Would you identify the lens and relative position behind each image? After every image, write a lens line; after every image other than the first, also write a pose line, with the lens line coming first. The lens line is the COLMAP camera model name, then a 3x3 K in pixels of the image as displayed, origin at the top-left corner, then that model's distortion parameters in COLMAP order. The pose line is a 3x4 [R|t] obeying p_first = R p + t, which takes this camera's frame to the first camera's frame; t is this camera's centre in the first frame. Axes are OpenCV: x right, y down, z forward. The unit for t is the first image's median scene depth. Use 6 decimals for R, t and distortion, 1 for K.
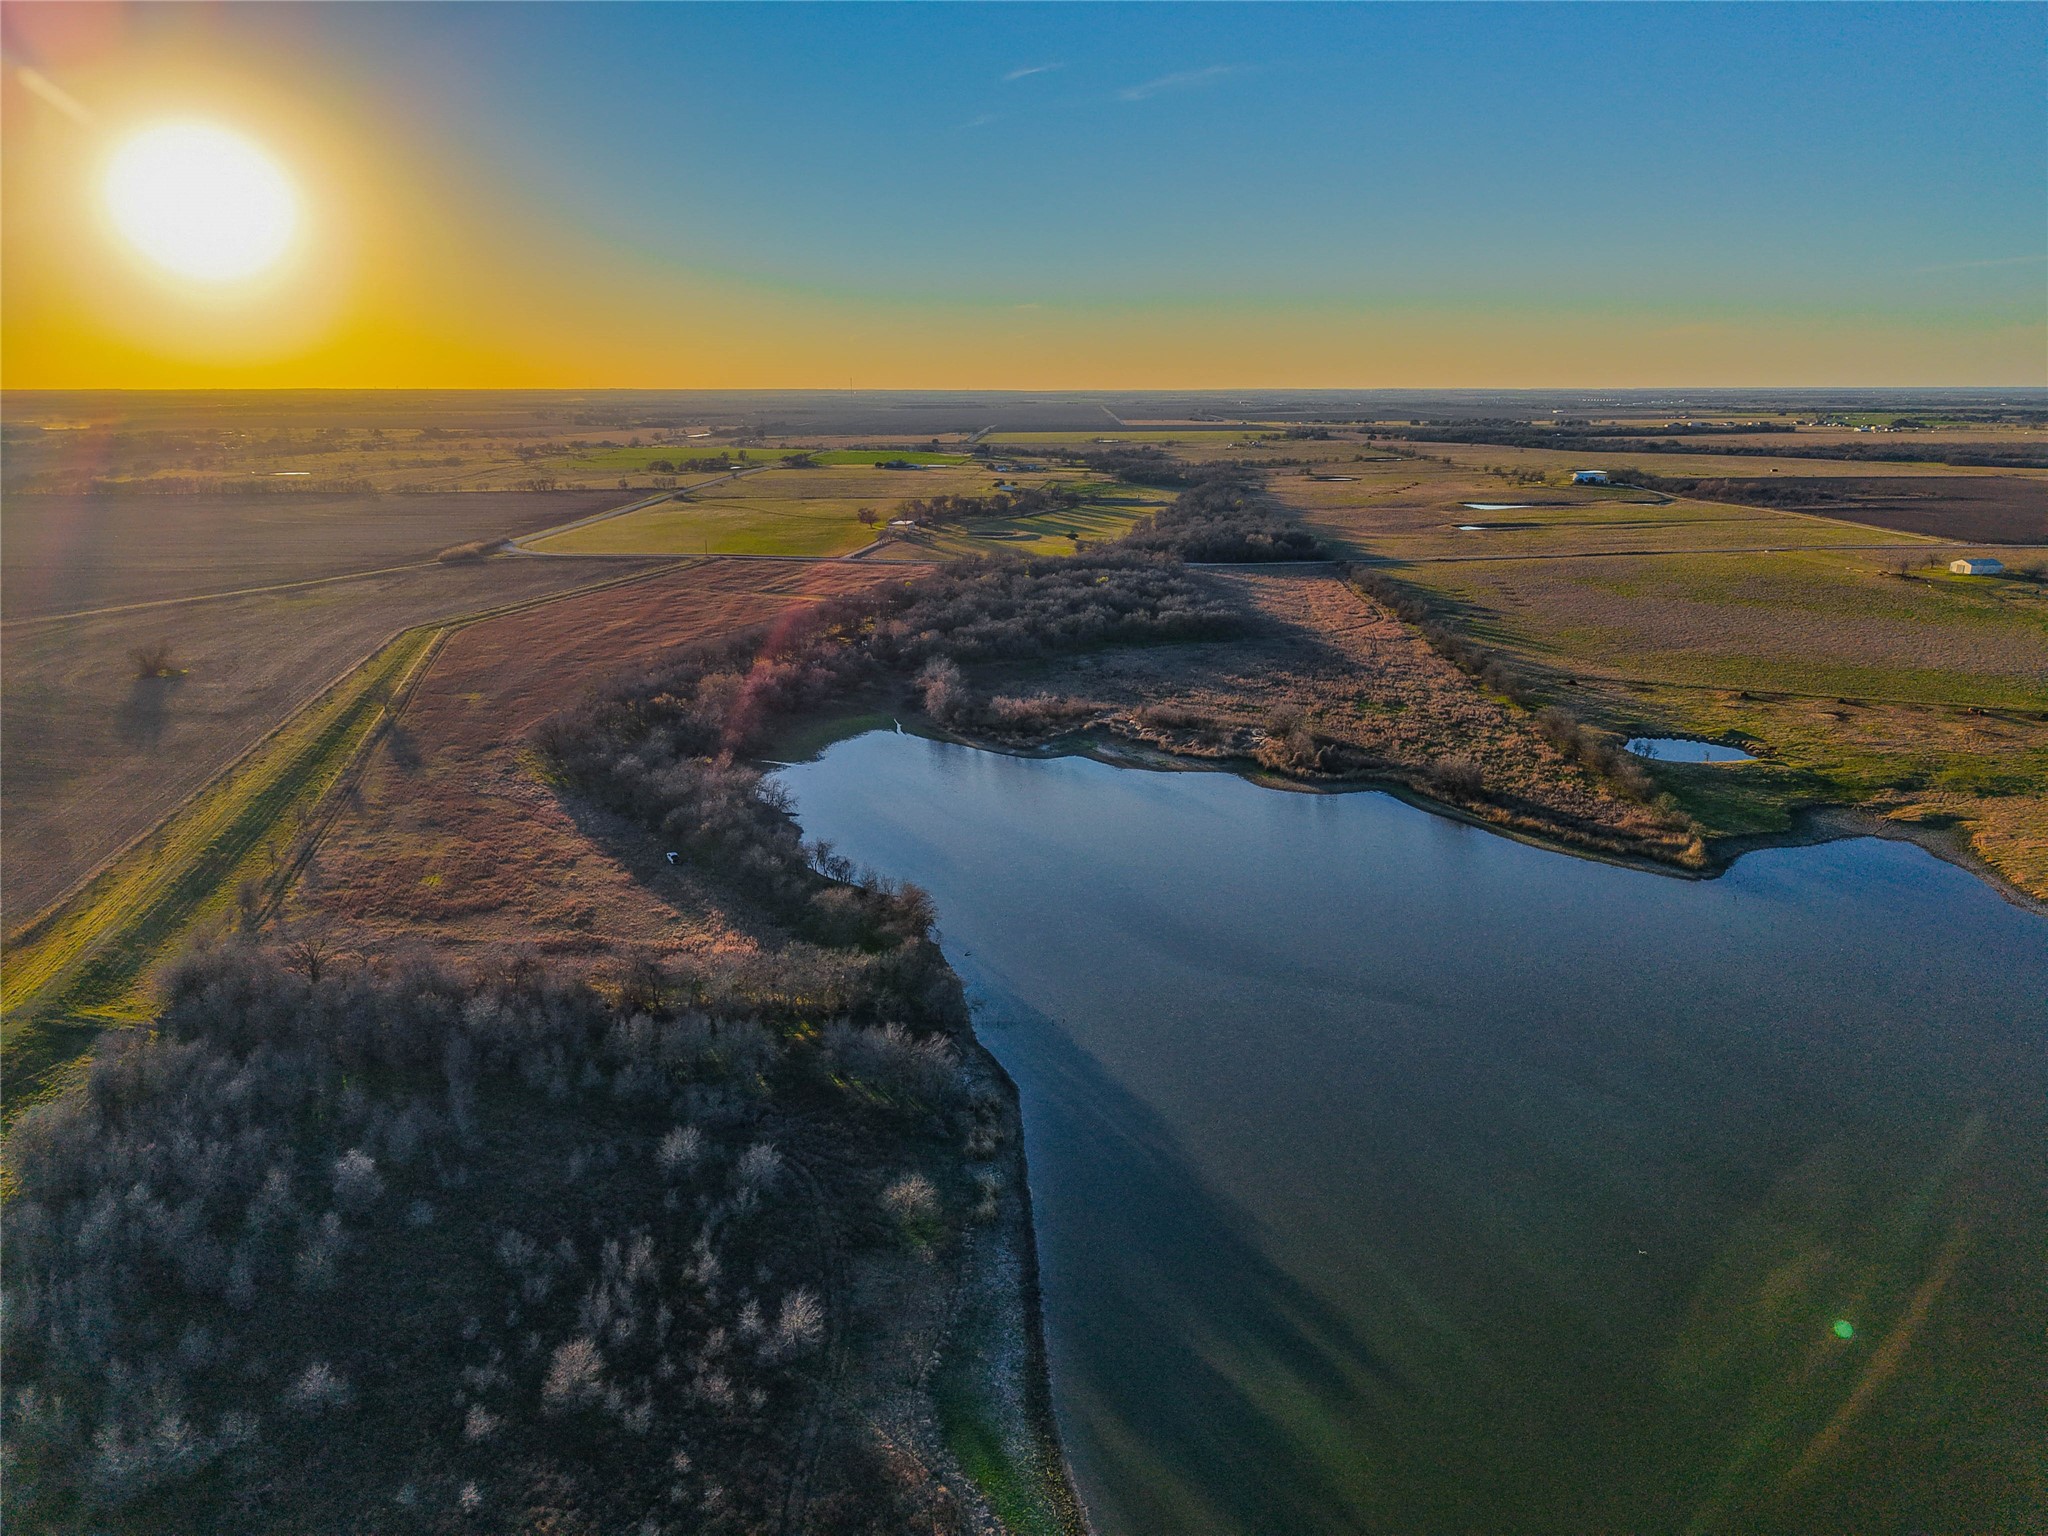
lens RADIAL K [[1361.4, 0, 1026.5], [0, 1361.4, 772.6], [0, 0, 1]] dist [0.031776, -0.032509]
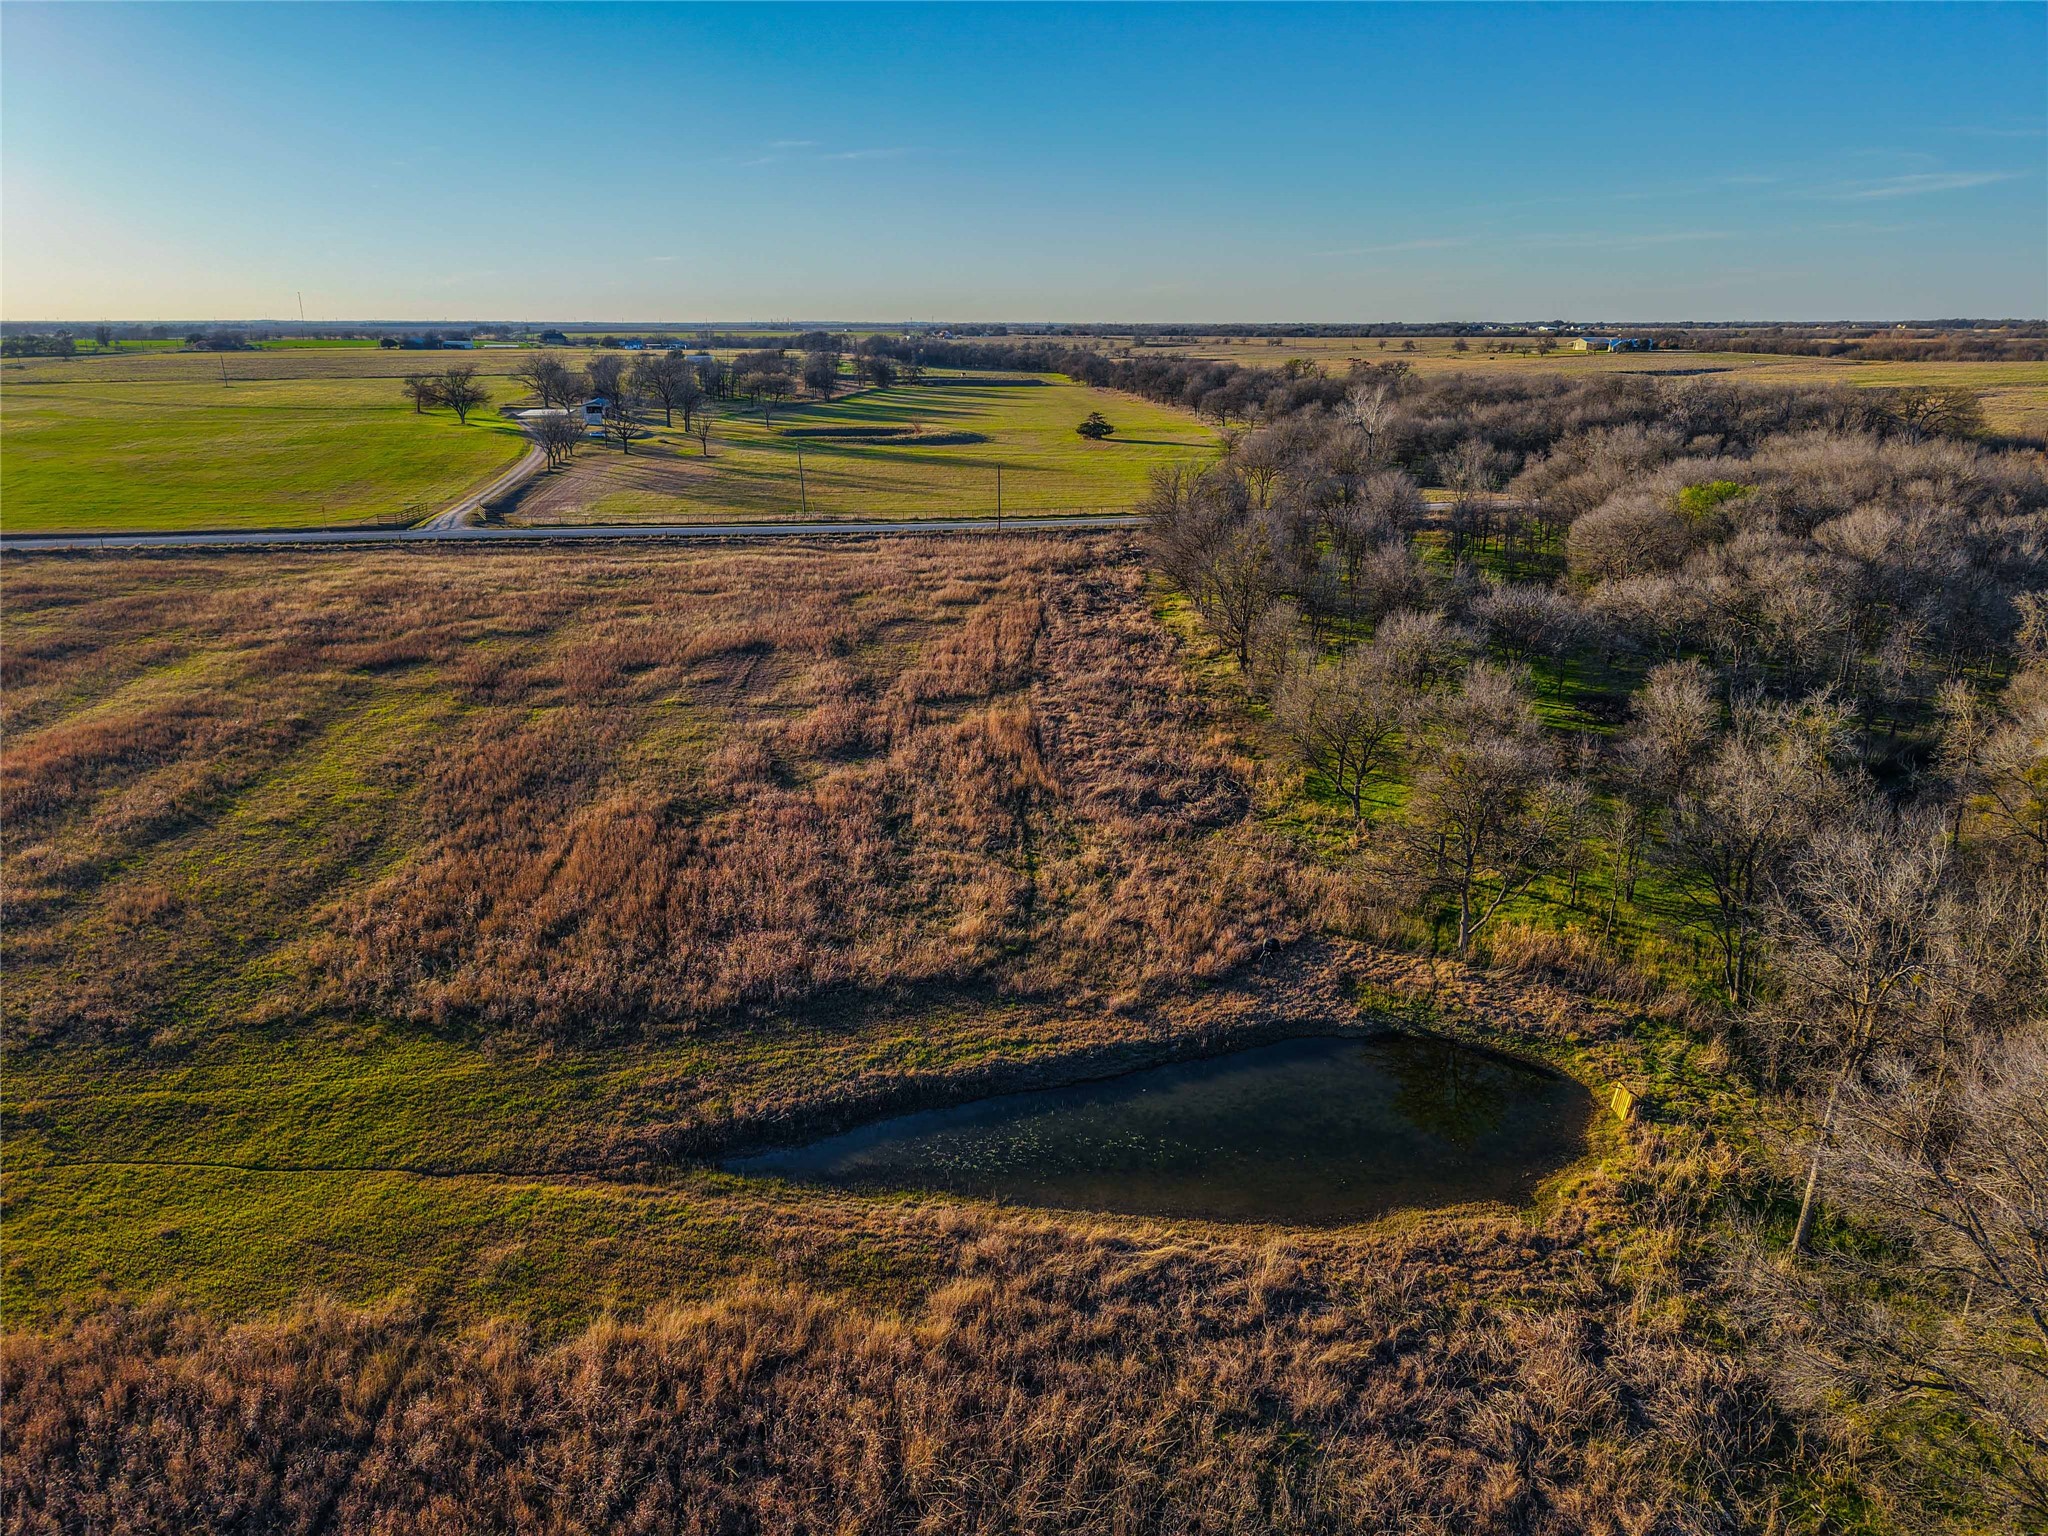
lens RADIAL K [[1361.4, 0, 1016.6], [0, 1361.4, 770.3], [0, 0, 1]] dist [0.031776, -0.032509]
pose [[0.943117, -0.102024, 0.316419, -0.197211], [0.089538, 0.994530, 0.053794, -0.202422], [-0.320176, -0.022402, 0.947093, 1.261291]]
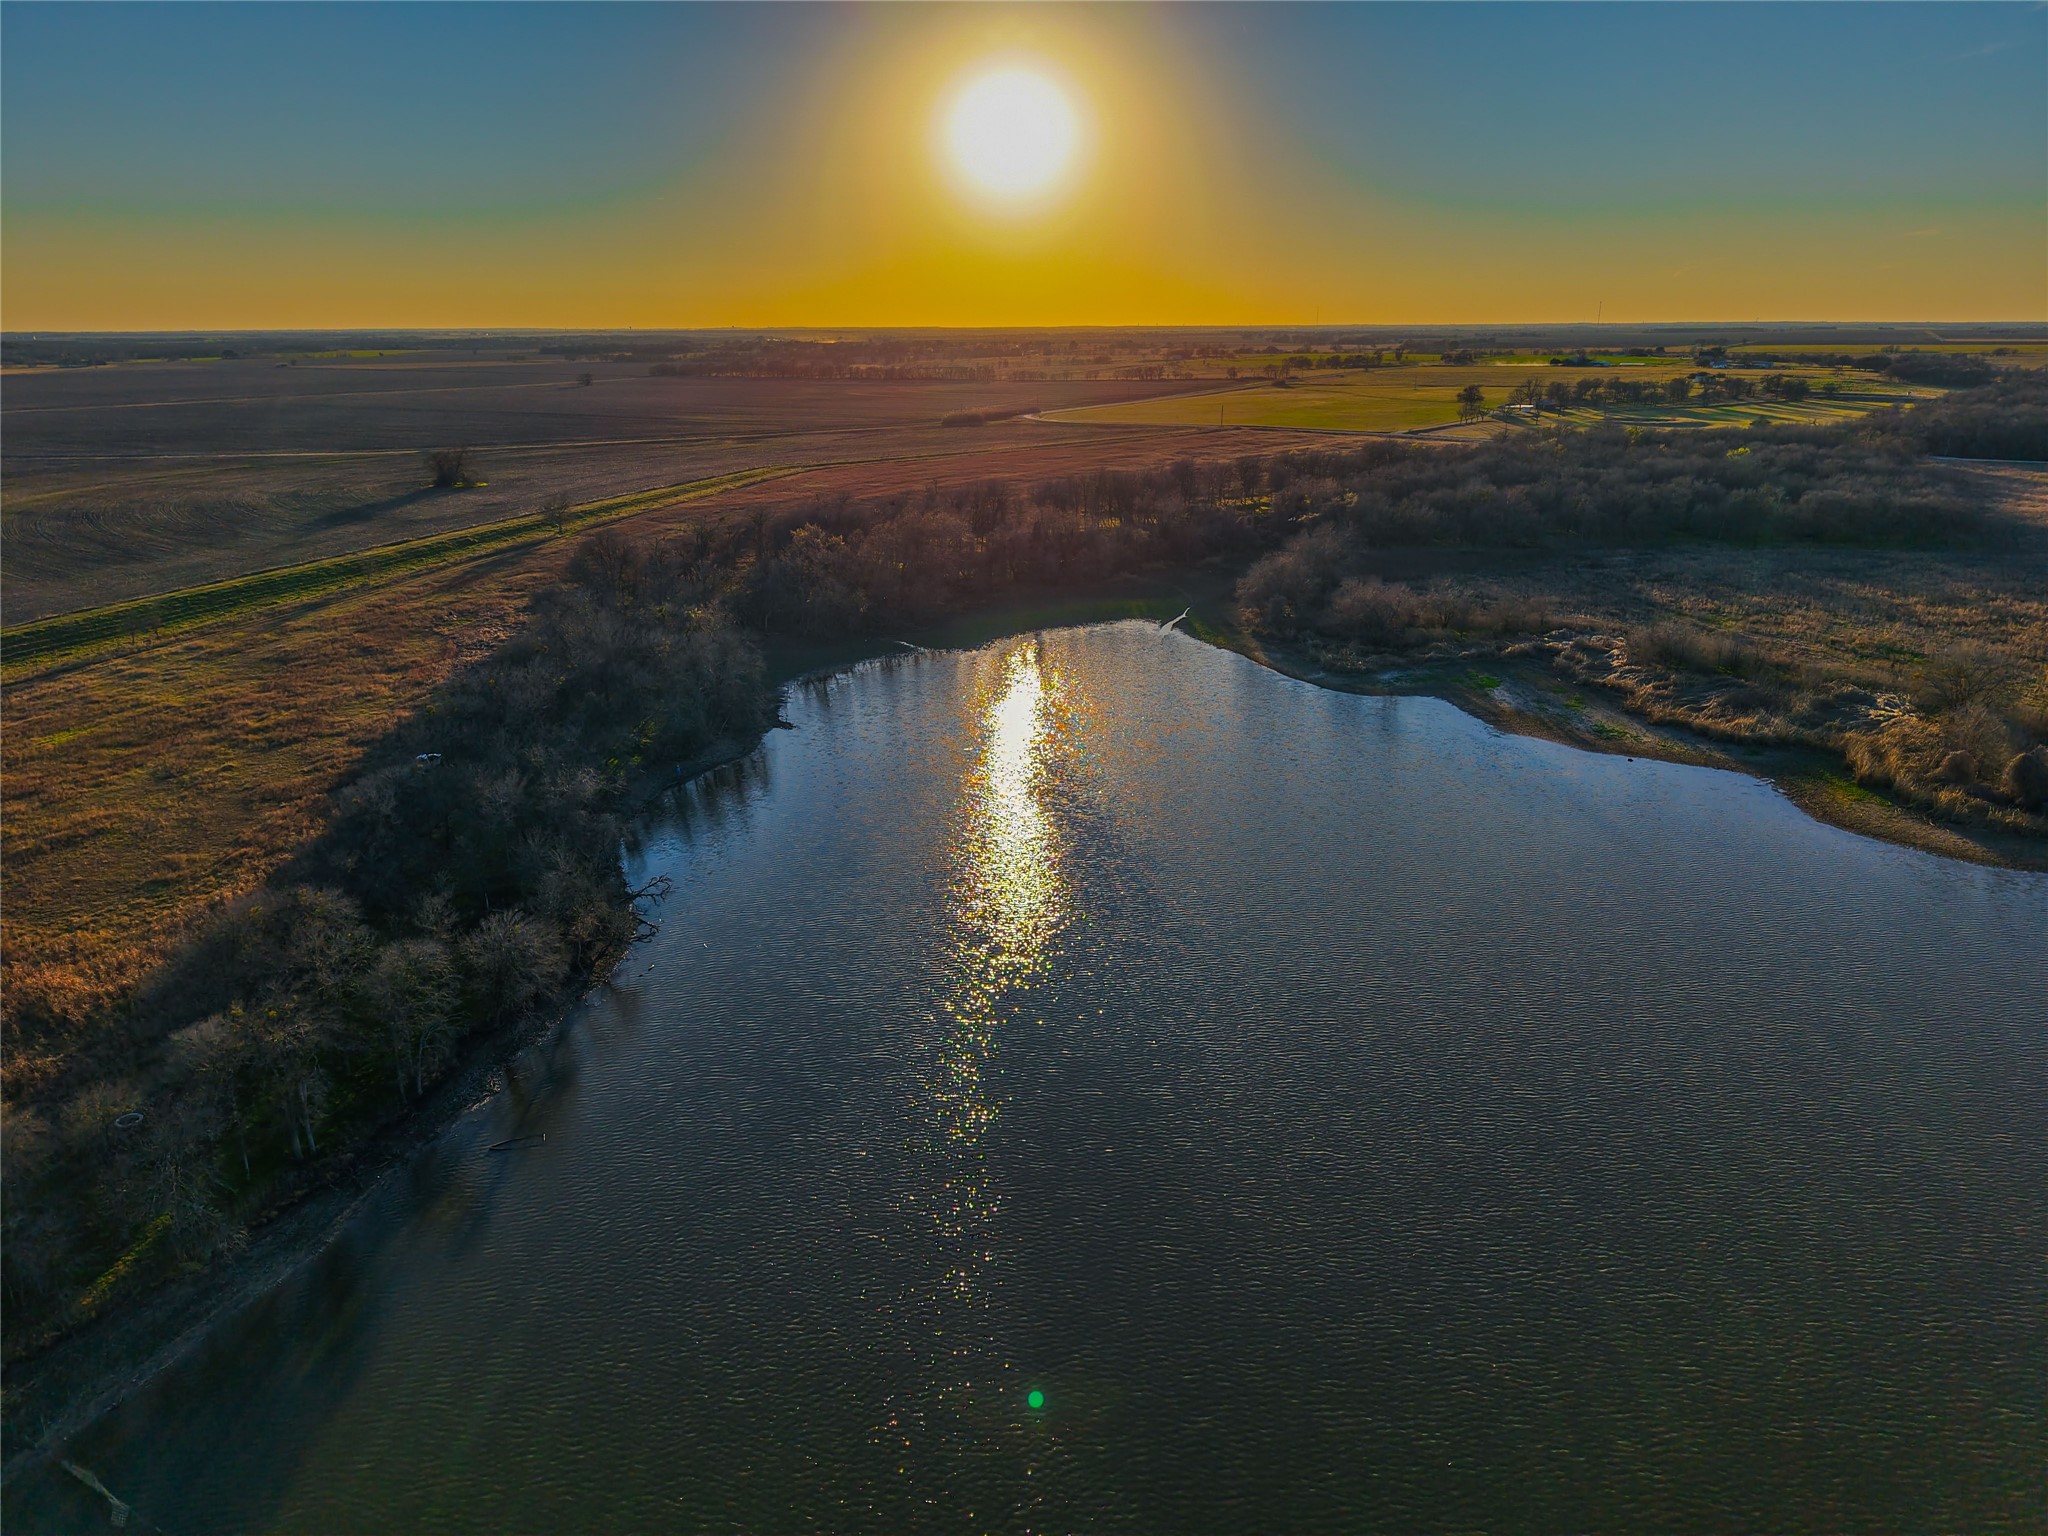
lens RADIAL K [[1361.4, 0, 1018.2], [0, 1361.4, 768.3], [0, 0, 1]] dist [0.031776, -0.032509]
pose [[0.870010, 0.148289, -0.470205, 0.111224], [-0.129514, 0.988942, 0.072247, -0.002254], [0.475719, -0.001957, 0.879595, 0.379597]]
